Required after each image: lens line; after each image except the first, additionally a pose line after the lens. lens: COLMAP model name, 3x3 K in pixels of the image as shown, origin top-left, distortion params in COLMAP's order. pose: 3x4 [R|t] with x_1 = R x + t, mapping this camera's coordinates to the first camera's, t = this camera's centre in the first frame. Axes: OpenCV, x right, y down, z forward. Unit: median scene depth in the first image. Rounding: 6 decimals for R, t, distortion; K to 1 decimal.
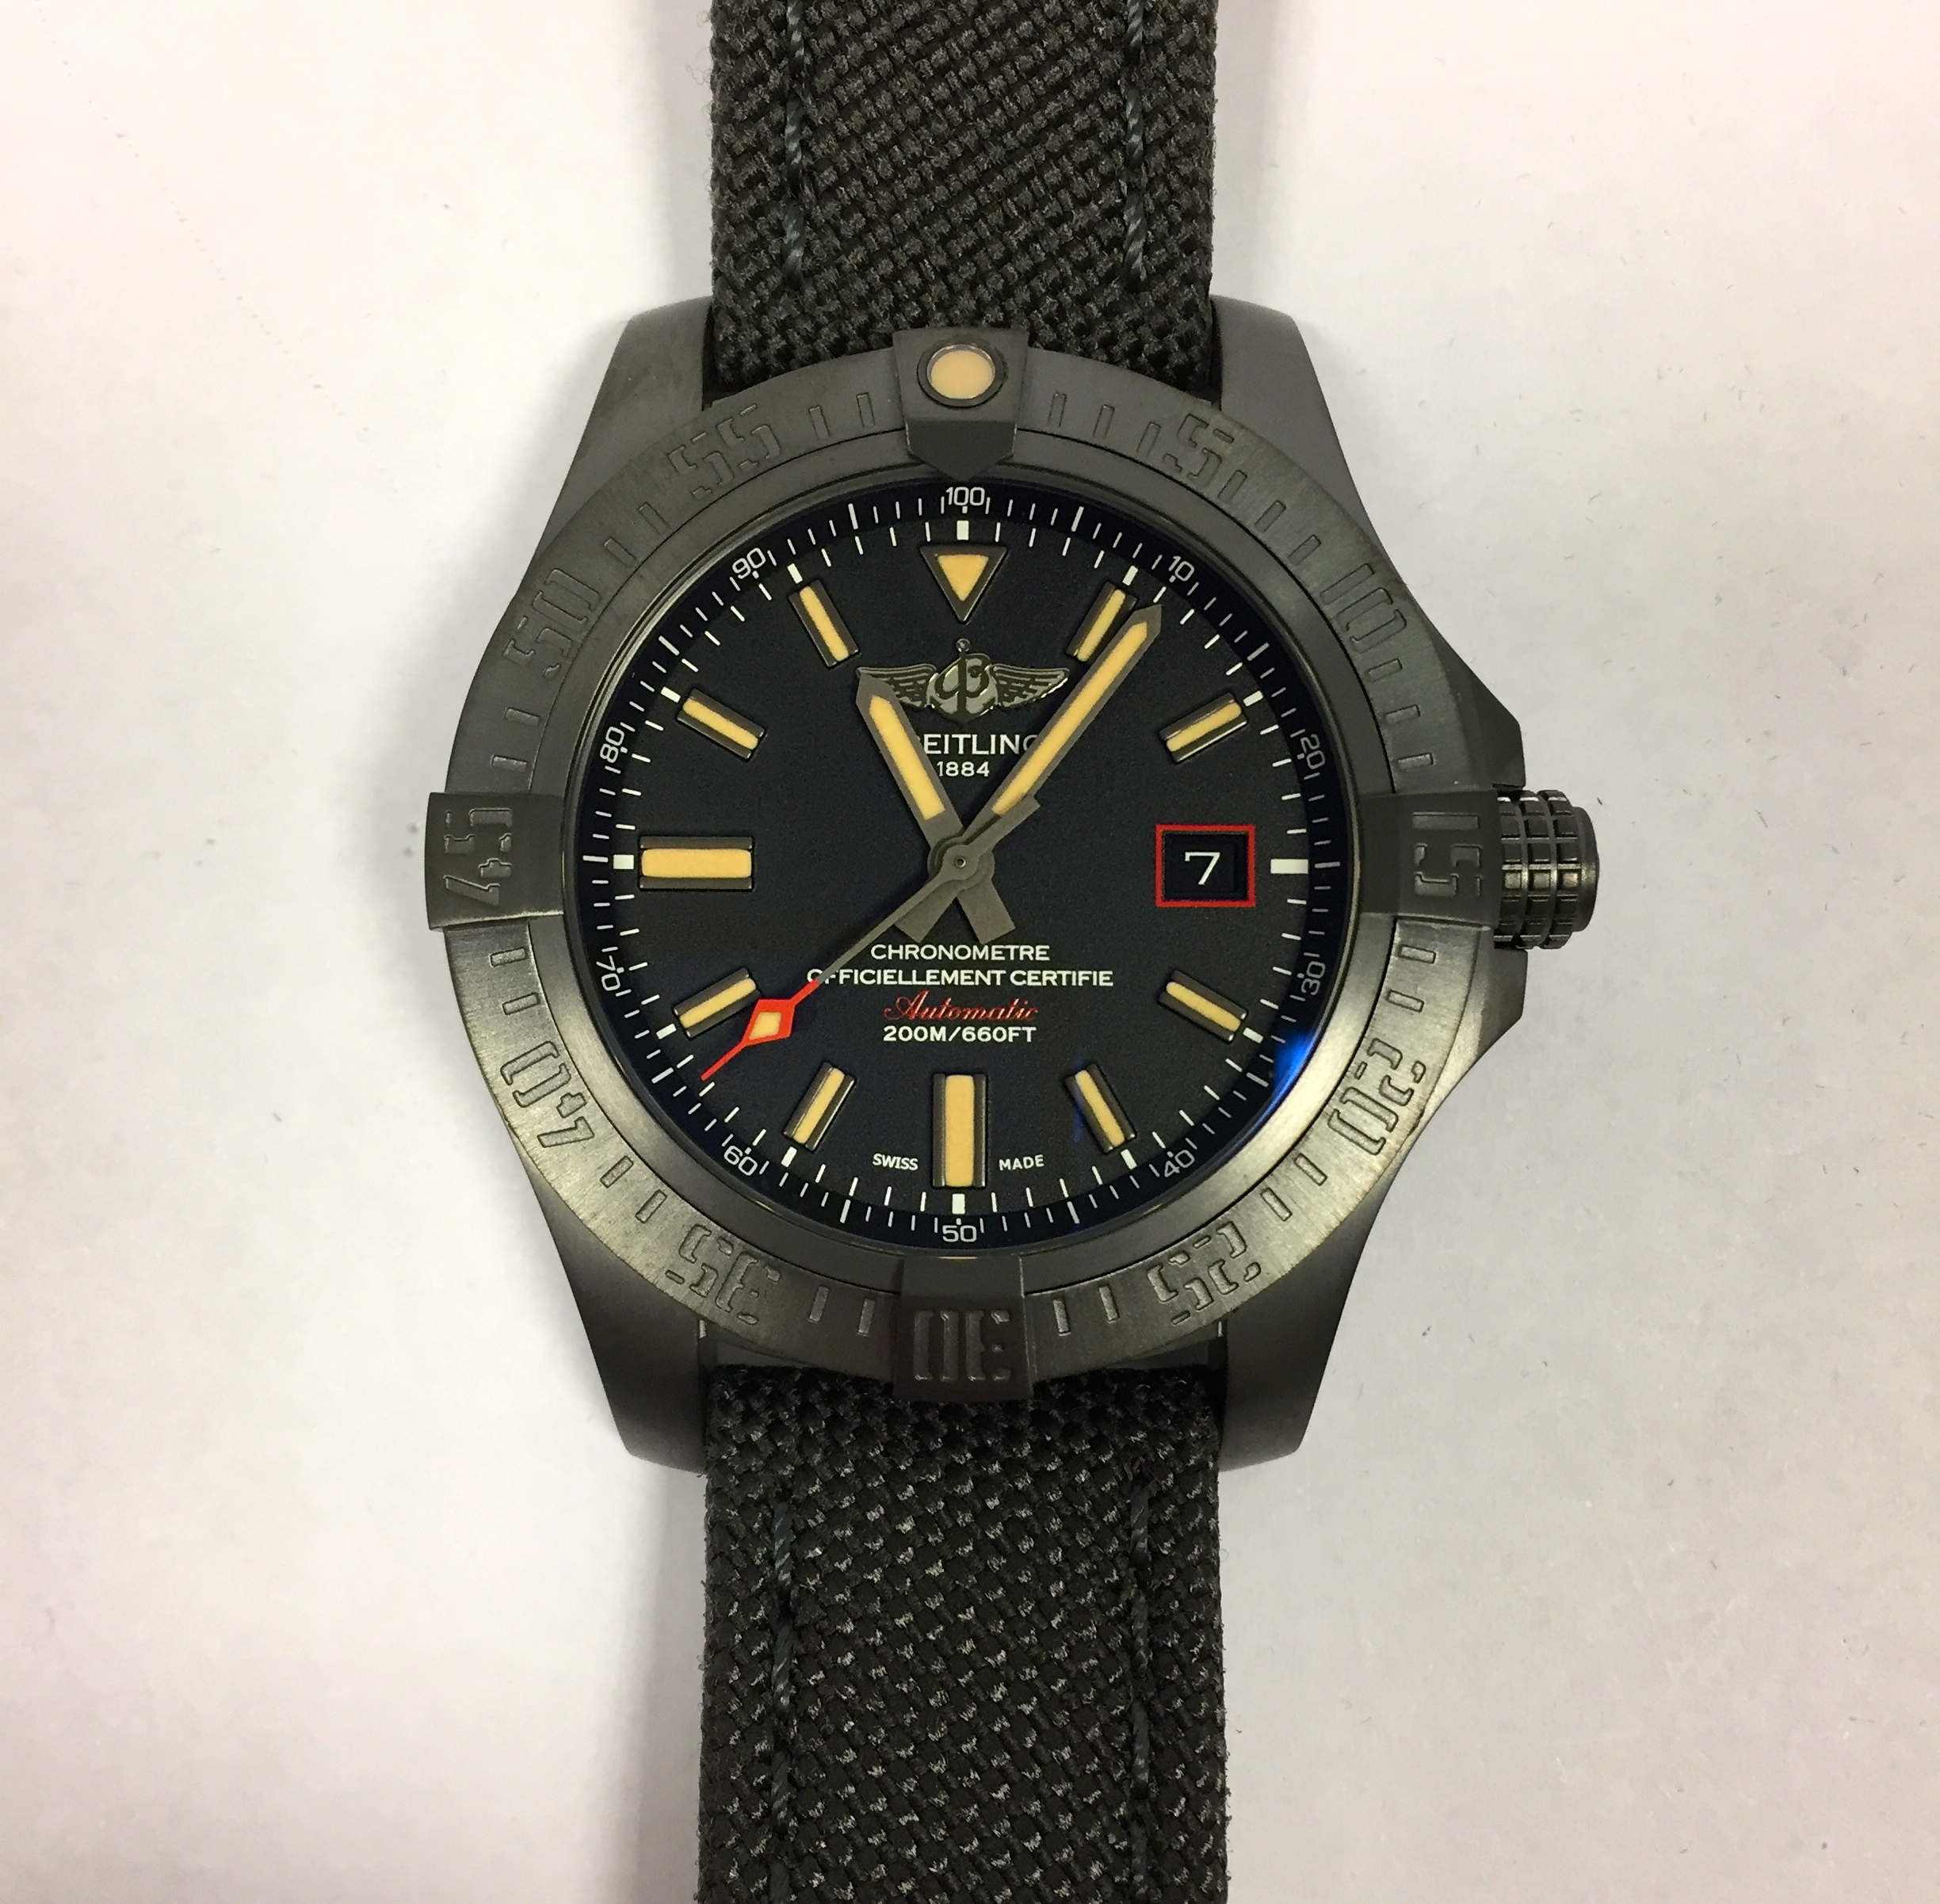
lens RADIAL K [[2394.7, 0, 974.7], [0, 2394.7, 957.2], [0, 0, 1]] dist [0.032137, 0.000000]
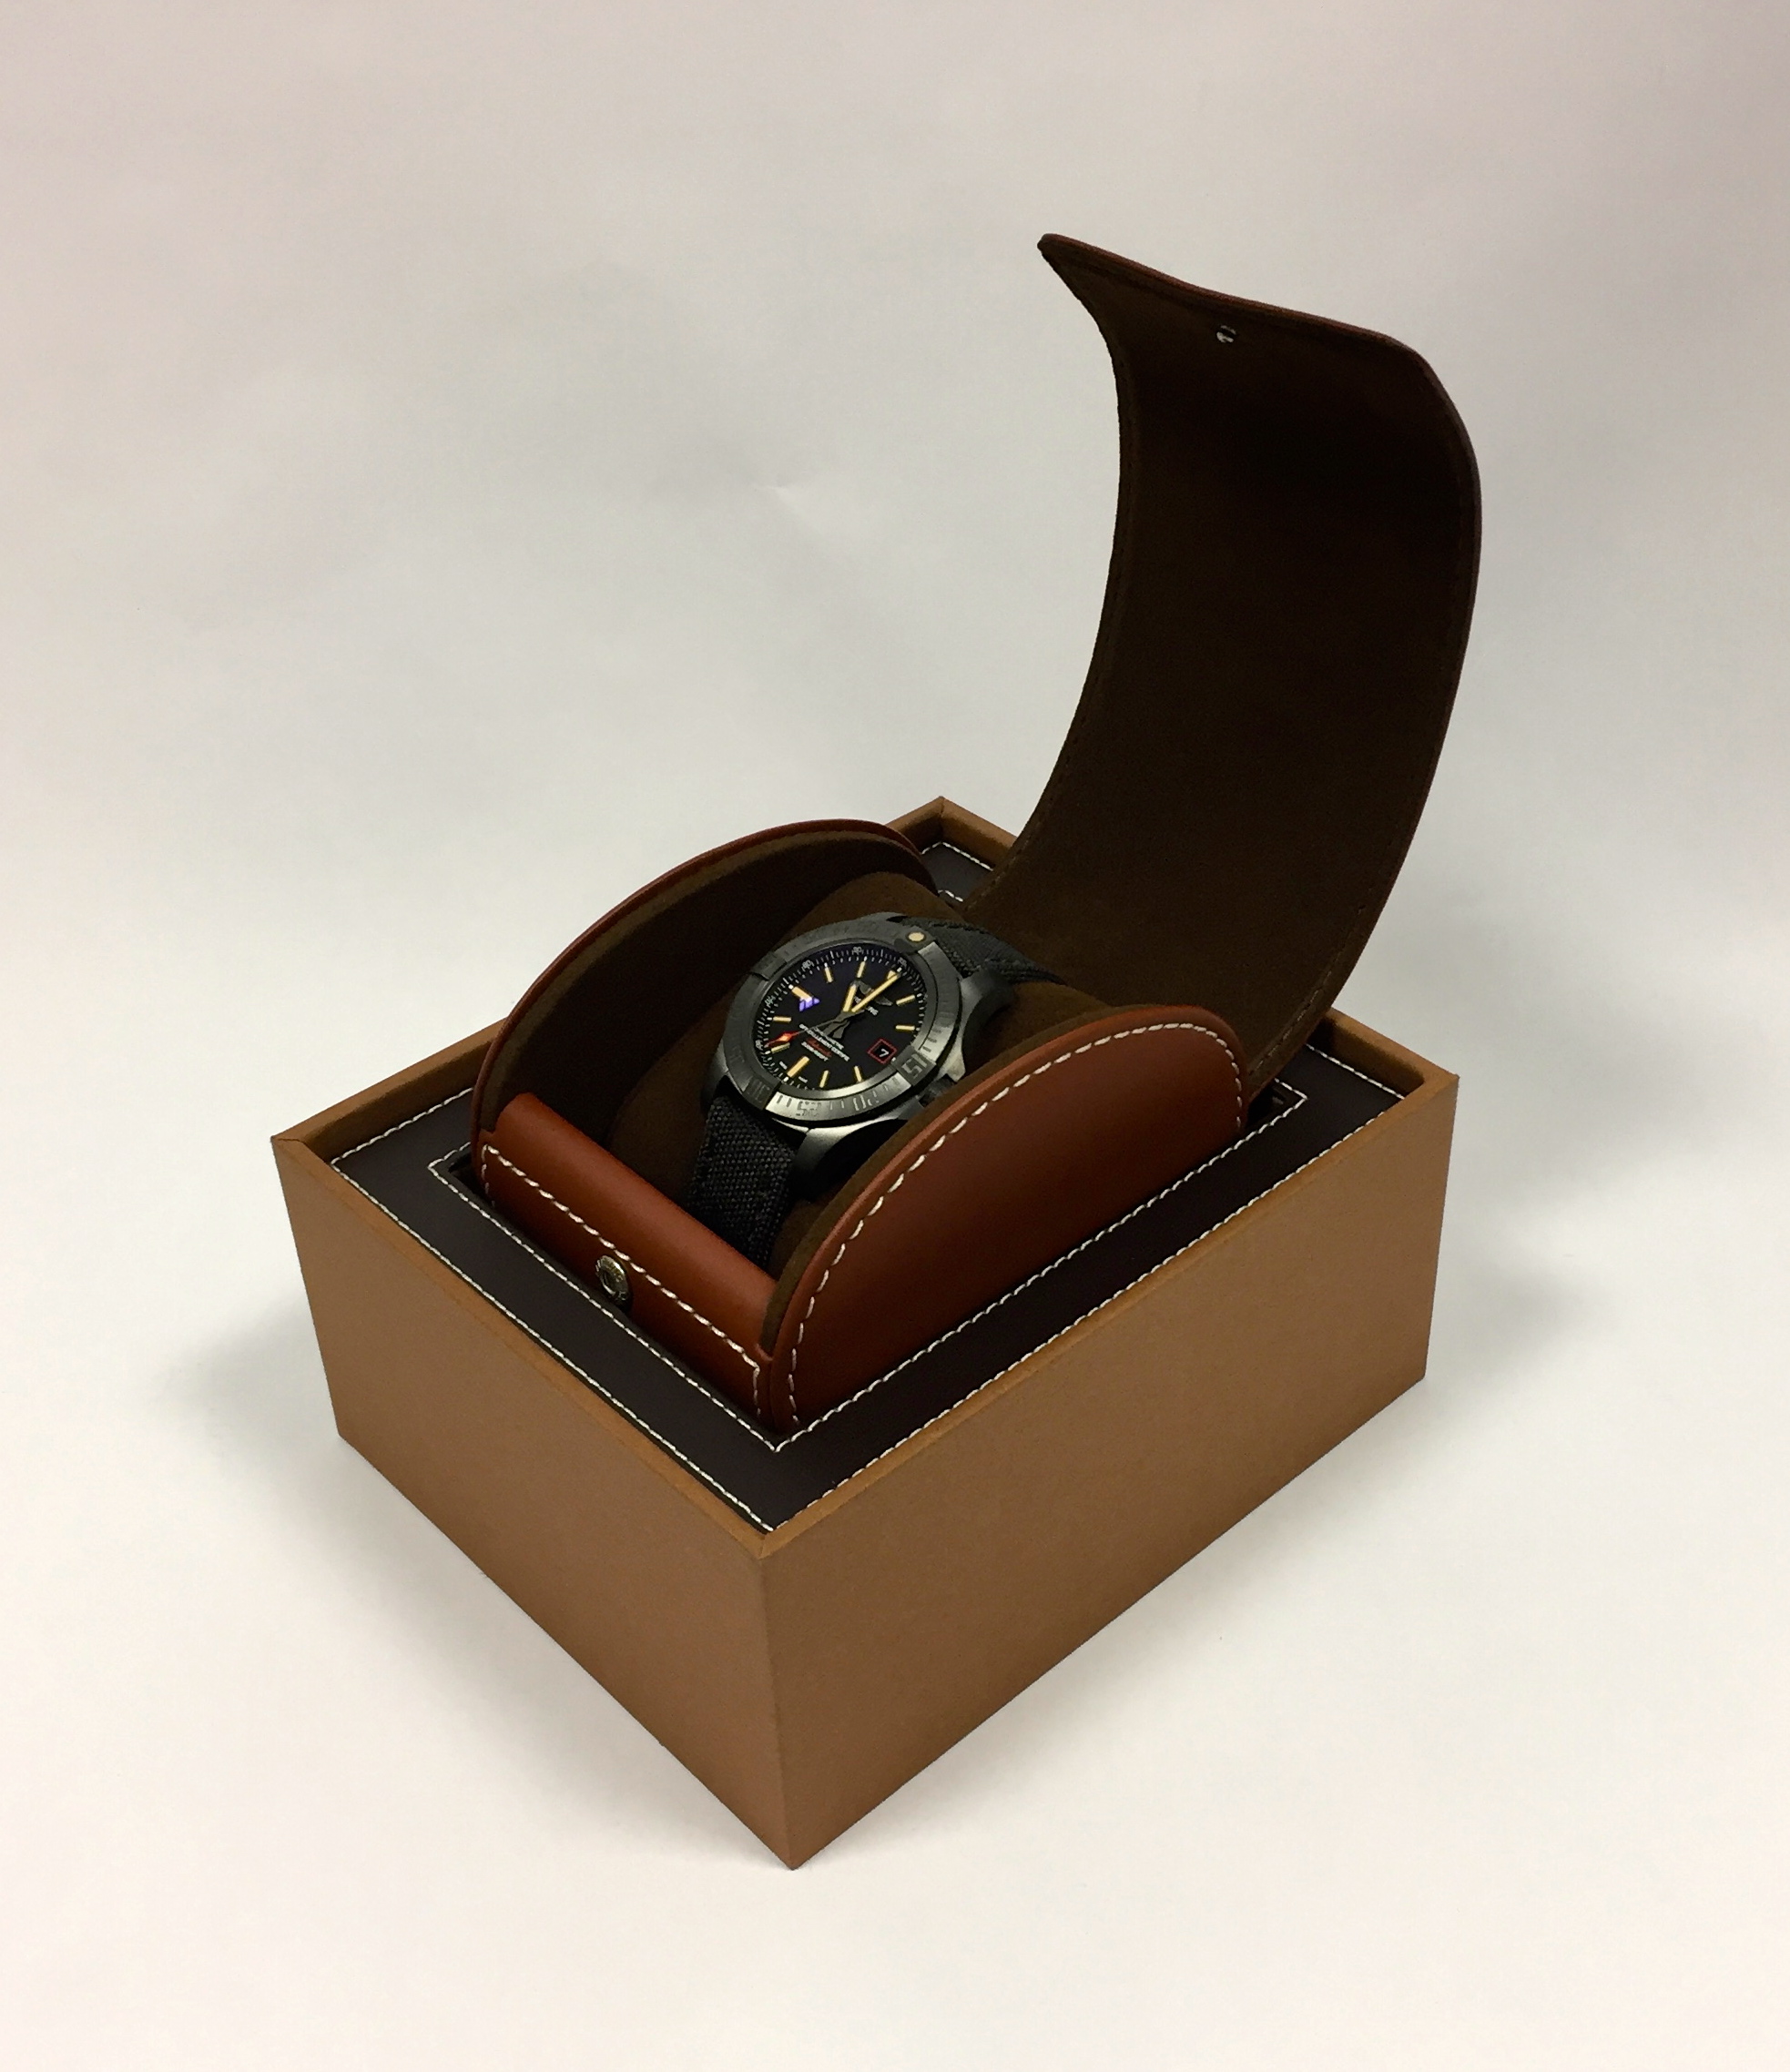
lens RADIAL K [[2571.7, 0, 894.9], [0, 2571.7, 1028.9], [0, 0, 1]] dist [-0.013917, 0.000000]
pose [[0.670021, 0.452626, -0.588390, 2.687282], [-0.672540, 0.705661, -0.223008, 0.903468], [0.314265, 0.545135, 0.777216, -2.438600]]
